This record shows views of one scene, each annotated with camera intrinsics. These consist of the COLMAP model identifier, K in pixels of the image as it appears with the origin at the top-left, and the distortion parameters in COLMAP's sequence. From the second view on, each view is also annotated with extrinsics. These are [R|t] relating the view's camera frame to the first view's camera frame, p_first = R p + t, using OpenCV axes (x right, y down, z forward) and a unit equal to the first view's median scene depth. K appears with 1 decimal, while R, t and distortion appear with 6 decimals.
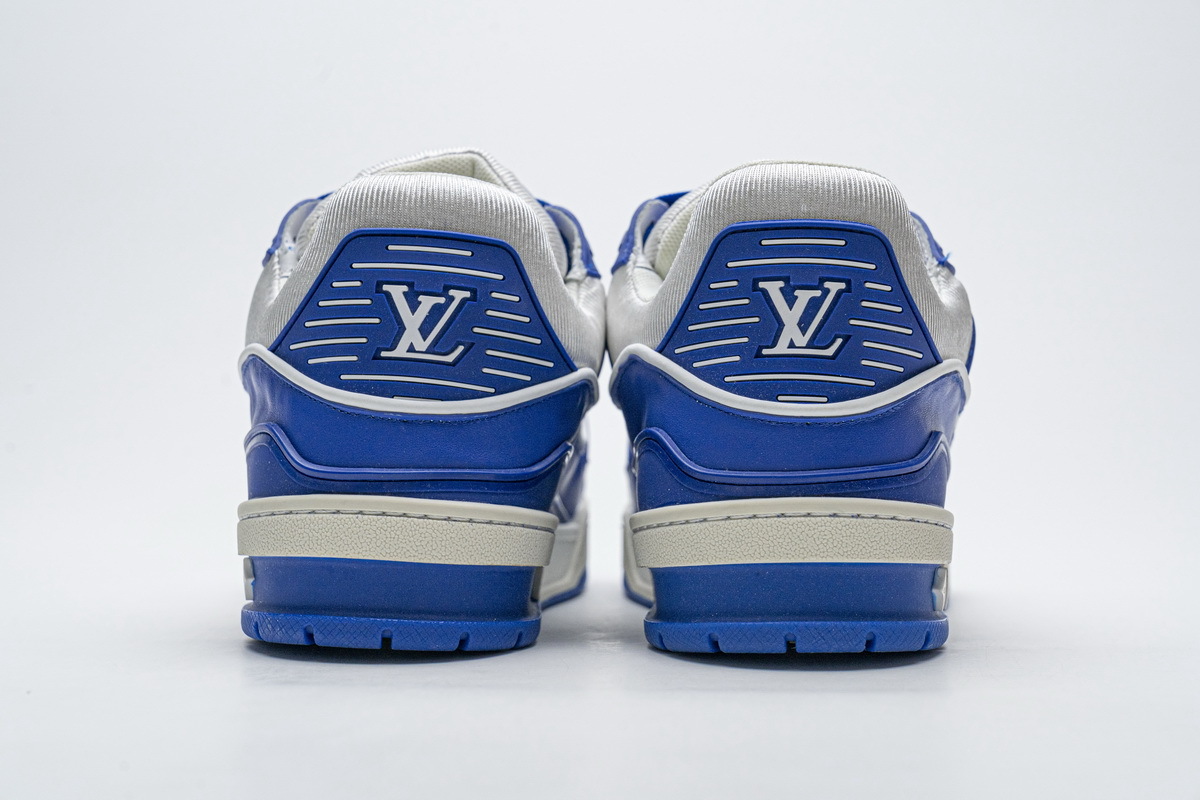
lens RADIAL K [[2339.0, 0, 600.0], [0, 2339.0, 400.0], [0, 0, 1]] dist [0.033418, -0.227704]
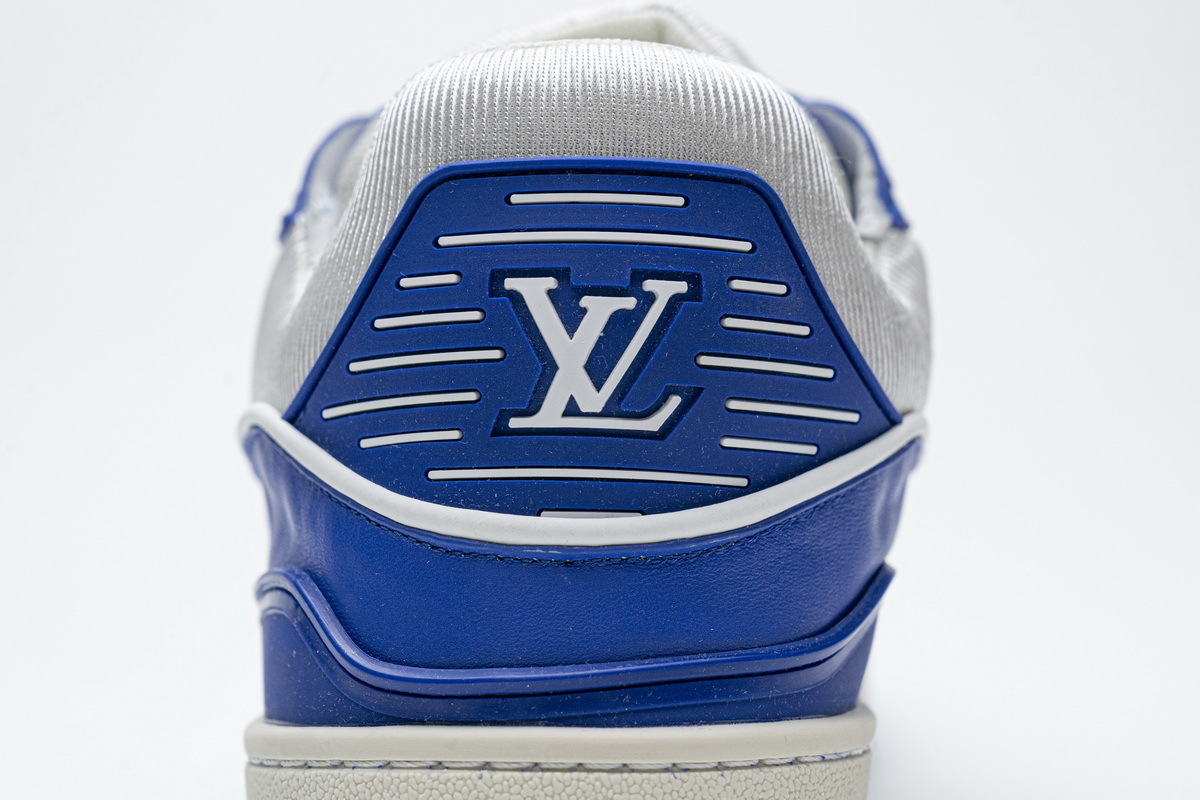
lens RADIAL K [[2339.0, 0, 600.0], [0, 2339.0, 400.0], [0, 0, 1]] dist [0.033418, -0.227704]
pose [[0.997078, -0.058092, -0.049608, -0.050808], [0.059496, 0.997855, 0.027317, -0.036121], [0.047915, -0.030189, 0.998395, 0.521103]]
